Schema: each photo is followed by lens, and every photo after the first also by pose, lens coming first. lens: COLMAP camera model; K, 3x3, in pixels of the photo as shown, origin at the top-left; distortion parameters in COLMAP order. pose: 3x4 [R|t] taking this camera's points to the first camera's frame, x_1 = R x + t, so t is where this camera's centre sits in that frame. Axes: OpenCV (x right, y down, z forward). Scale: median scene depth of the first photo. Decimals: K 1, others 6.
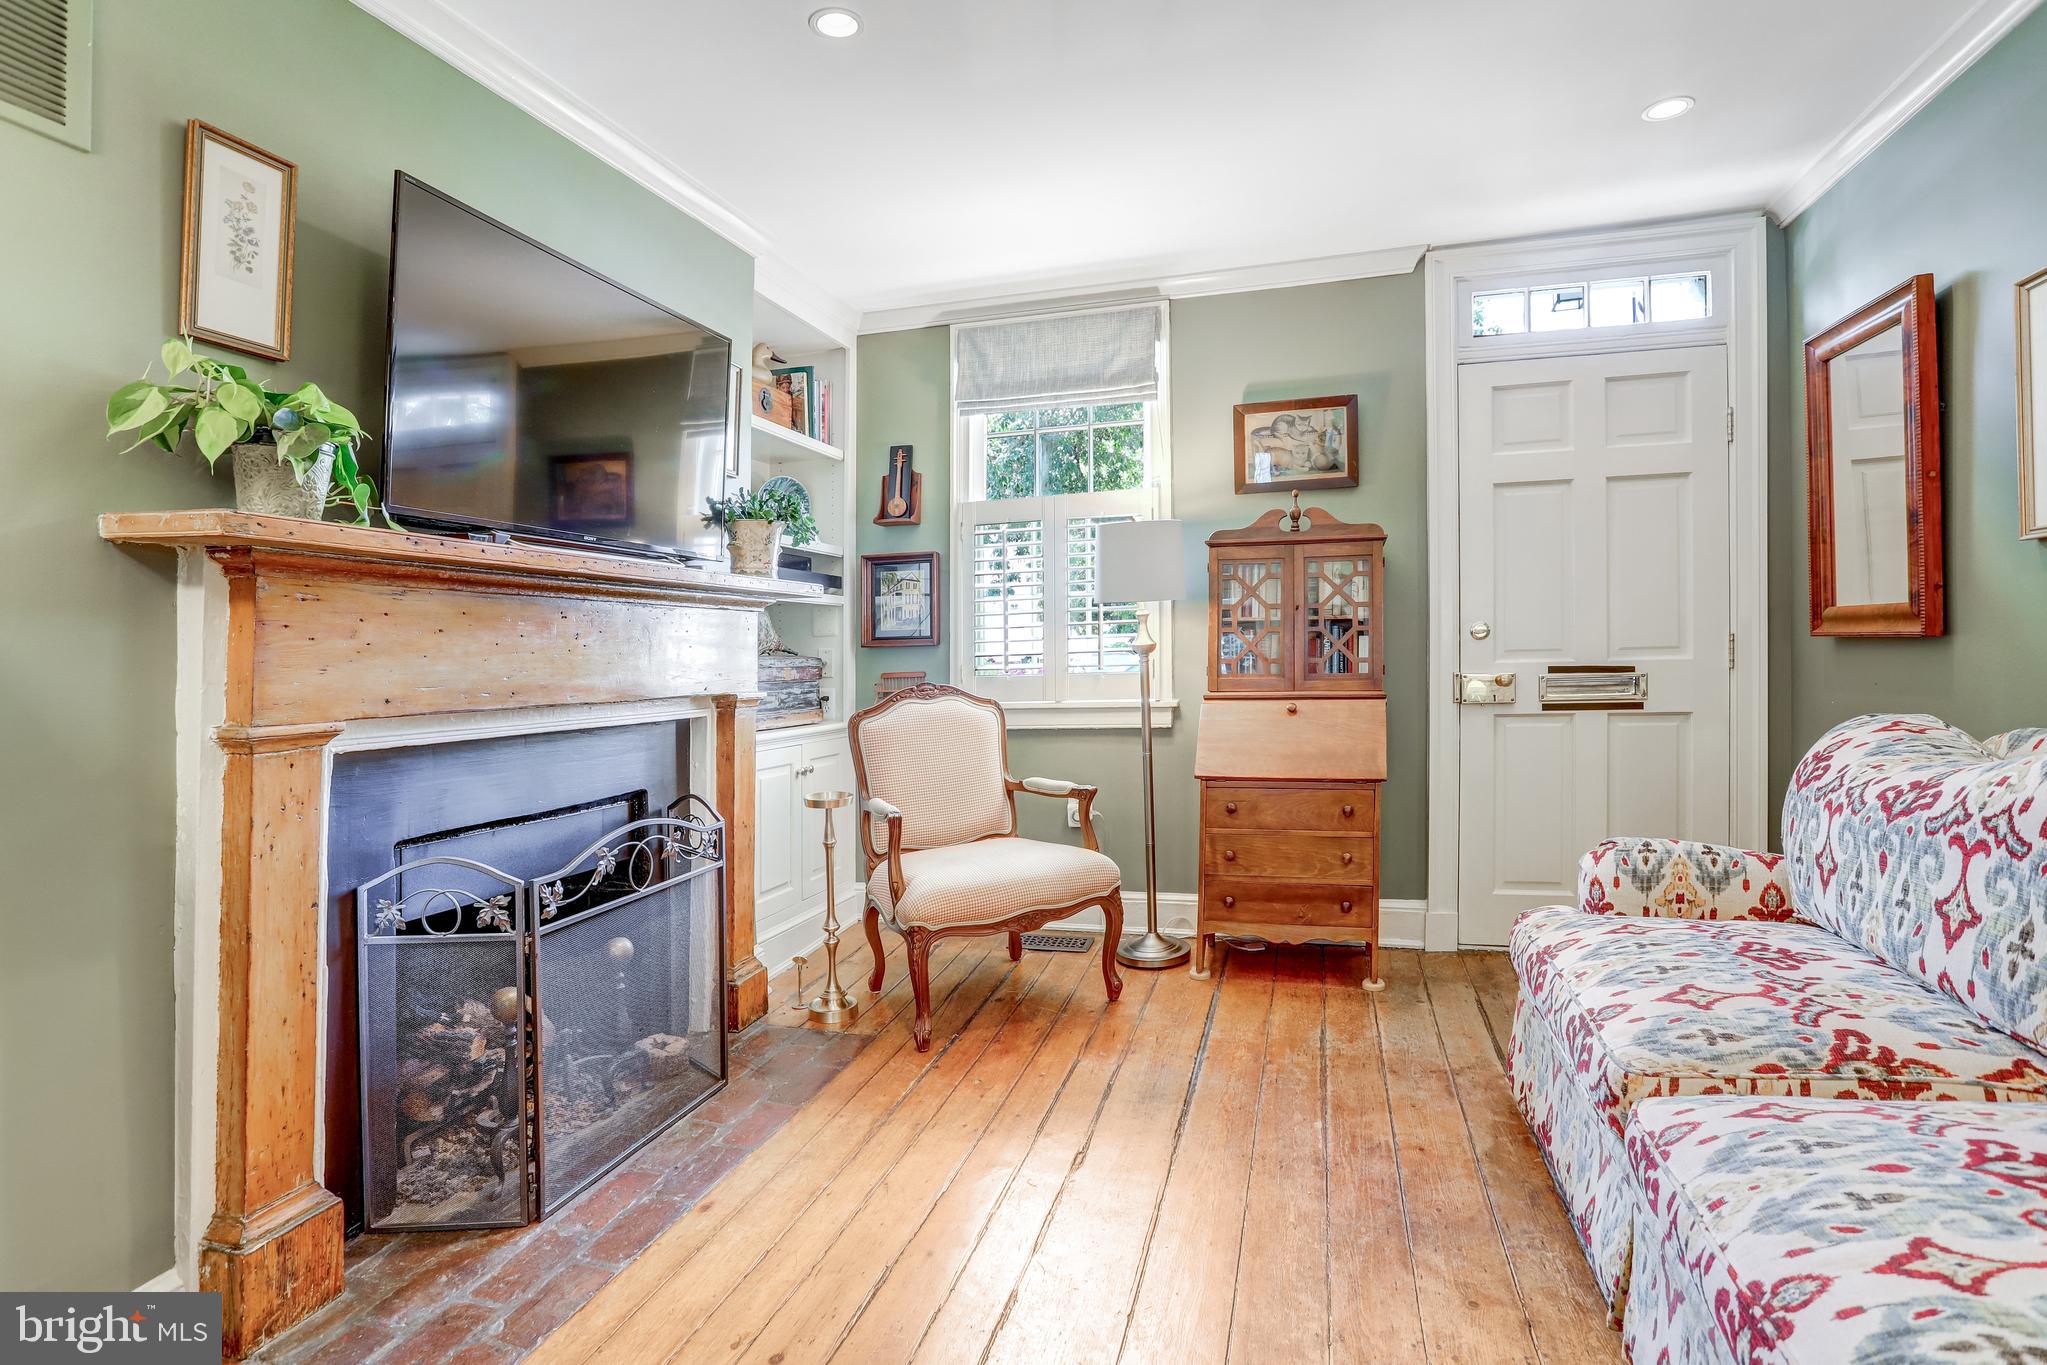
lens RADIAL K [[1017.3, 0, 1052.1], [0, 1017.3, 686.4], [0, 0, 1]] dist [-0.064526, 0.028392]
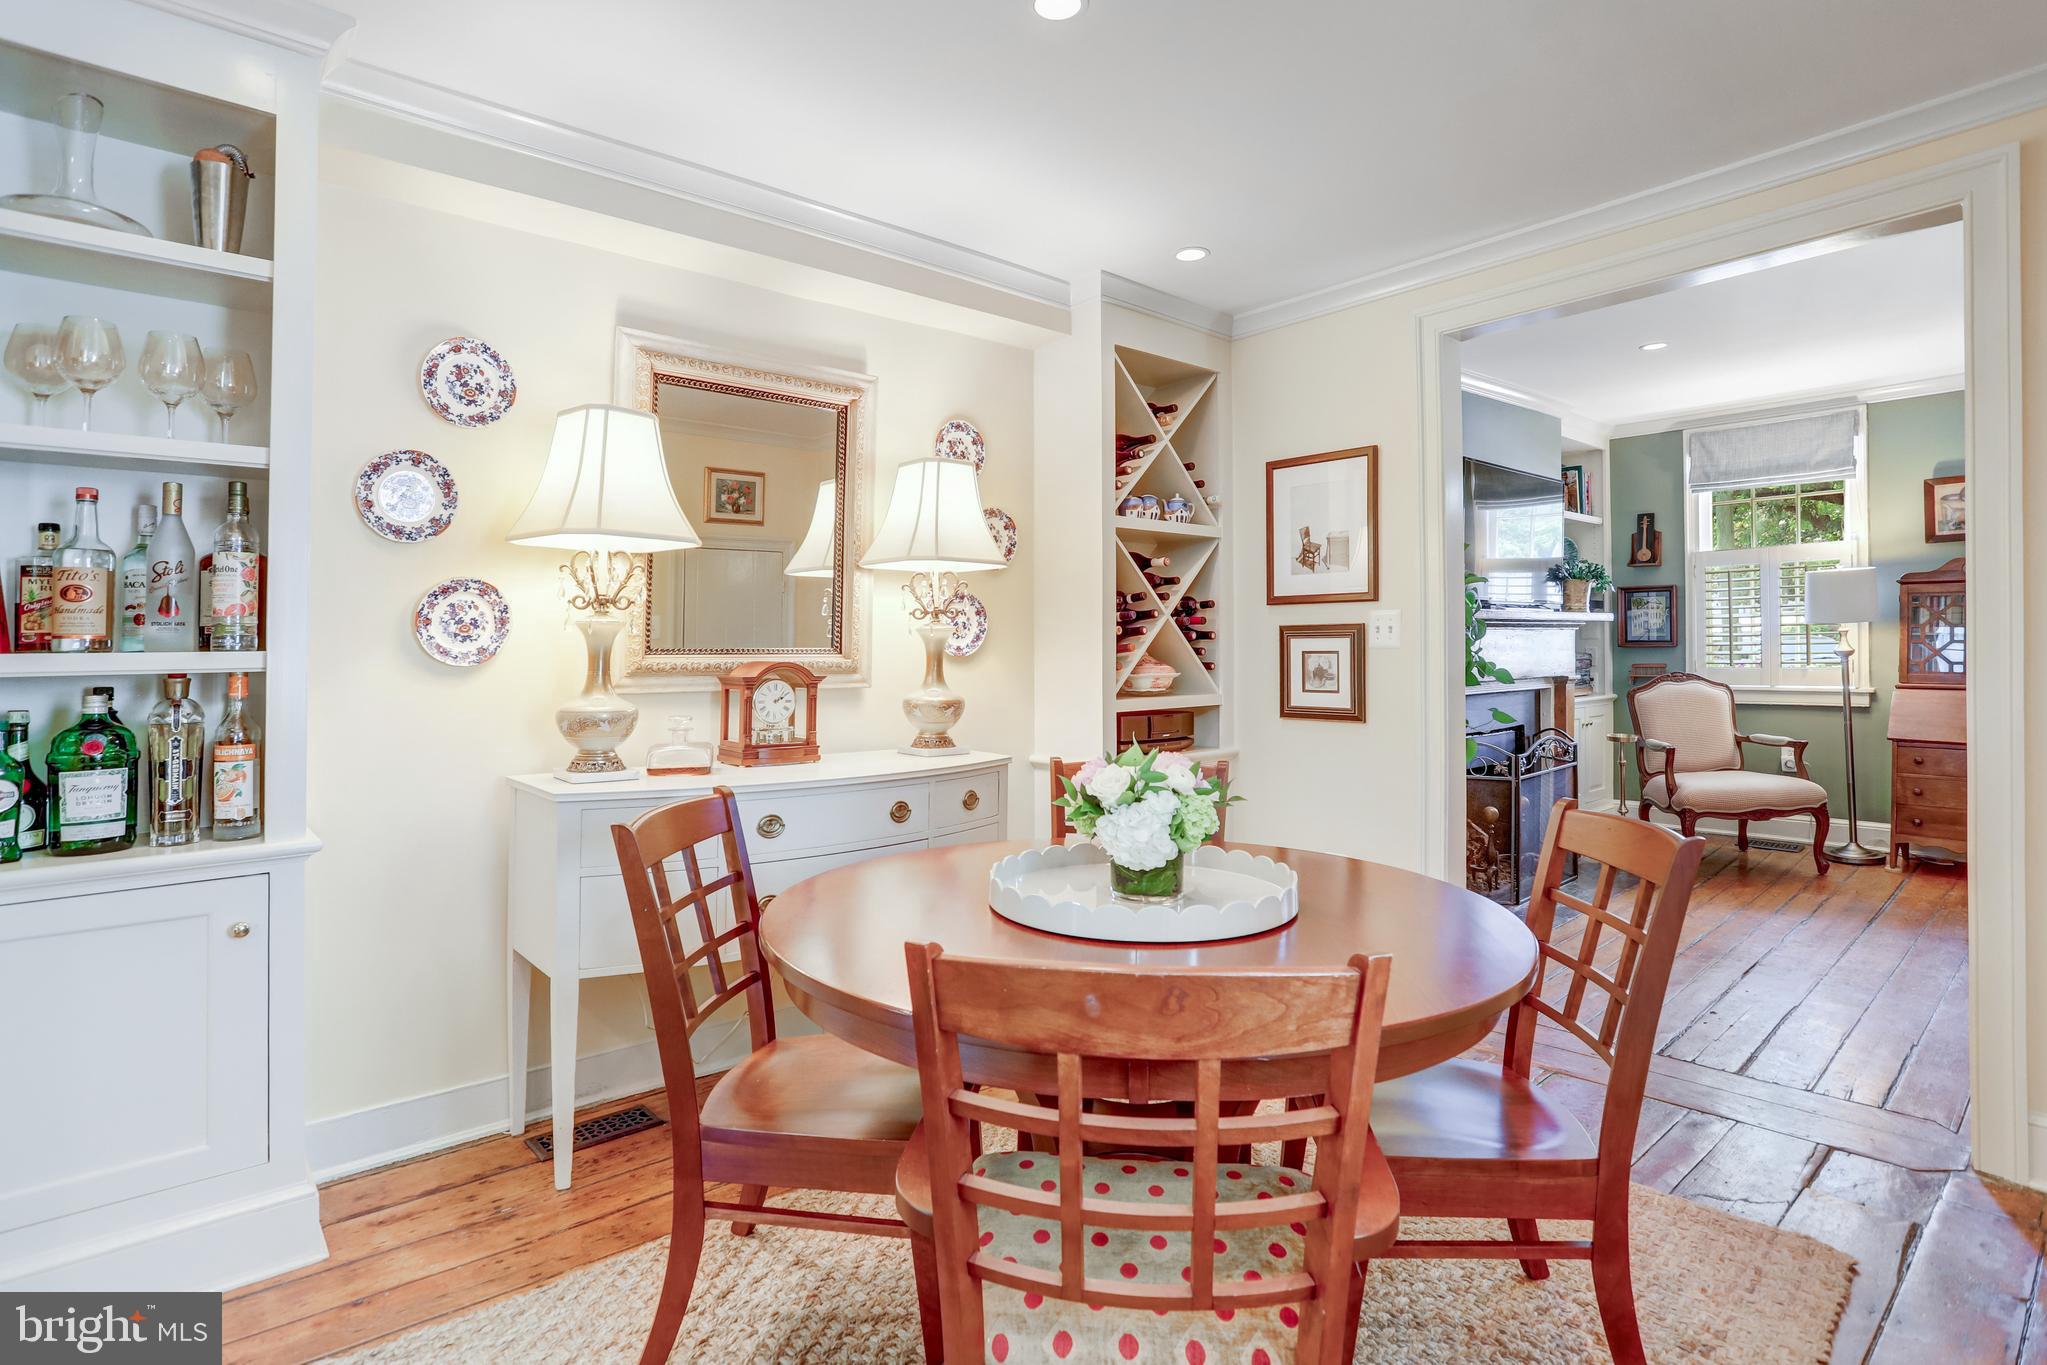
lens RADIAL K [[1017.3, 0, 1030.3], [0, 1017.3, 626.1], [0, 0, 1]] dist [-0.064526, 0.028392]
pose [[0.830283, 0.003822, -0.557329, -0.101243], [-0.022456, 0.999394, -0.026600, -0.011052], [0.556890, 0.034601, 0.829866, -0.909998]]
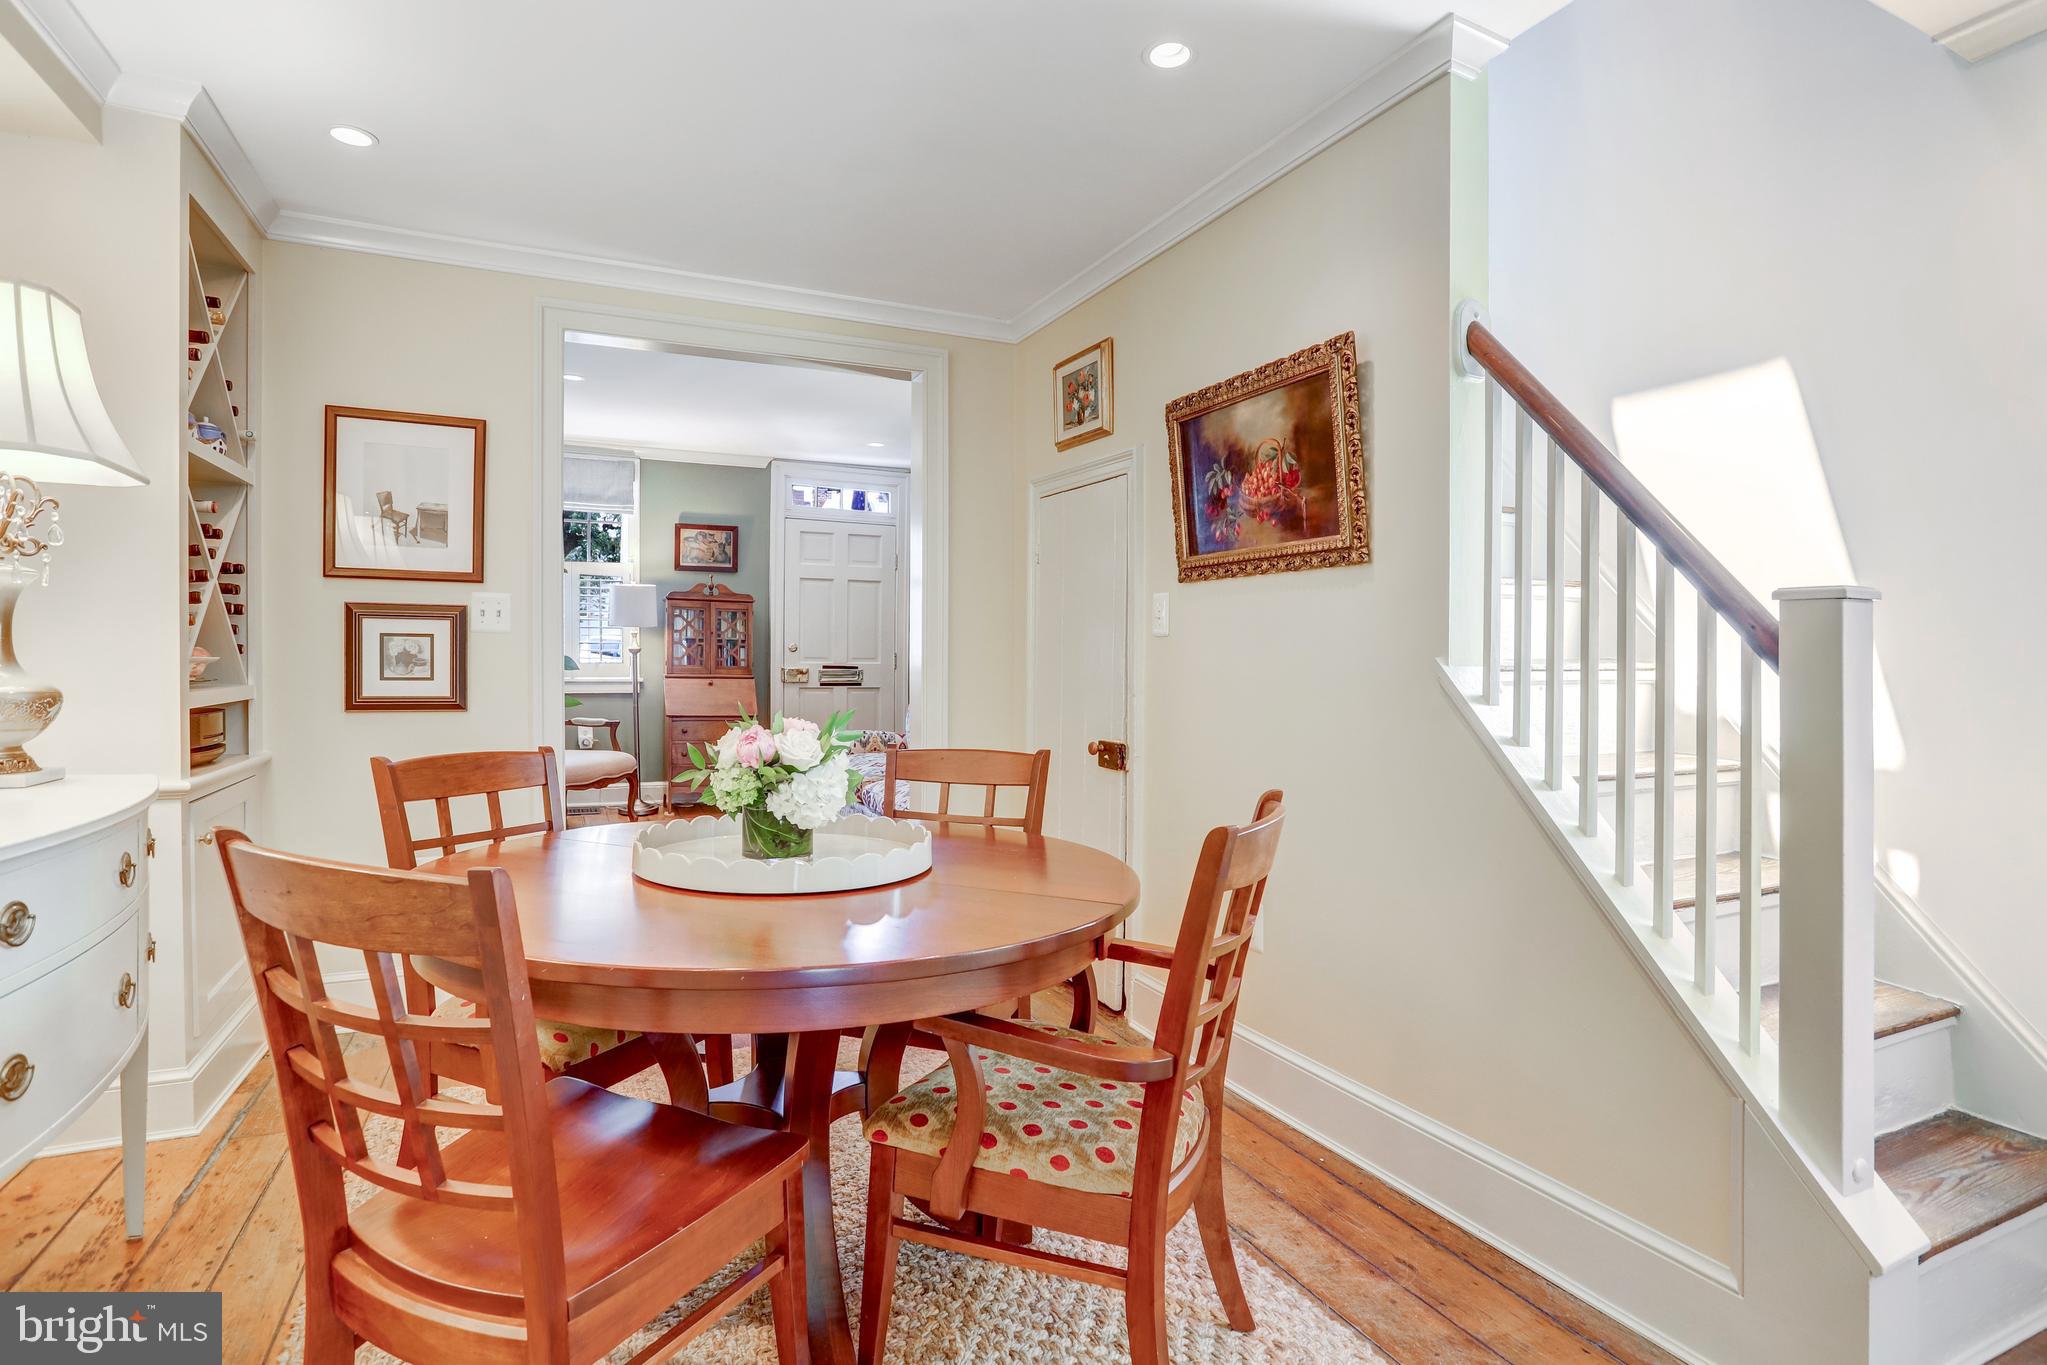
lens RADIAL K [[1017.3, 0, 1010.9], [0, 1017.3, 656.2], [0, 0, 1]] dist [-0.064526, 0.028392]
pose [[0.761484, 0.029397, 0.647516, -0.618610], [-0.012725, 0.999456, -0.030411, 0.022620], [-0.648058, 0.014918, 0.761445, -0.937502]]
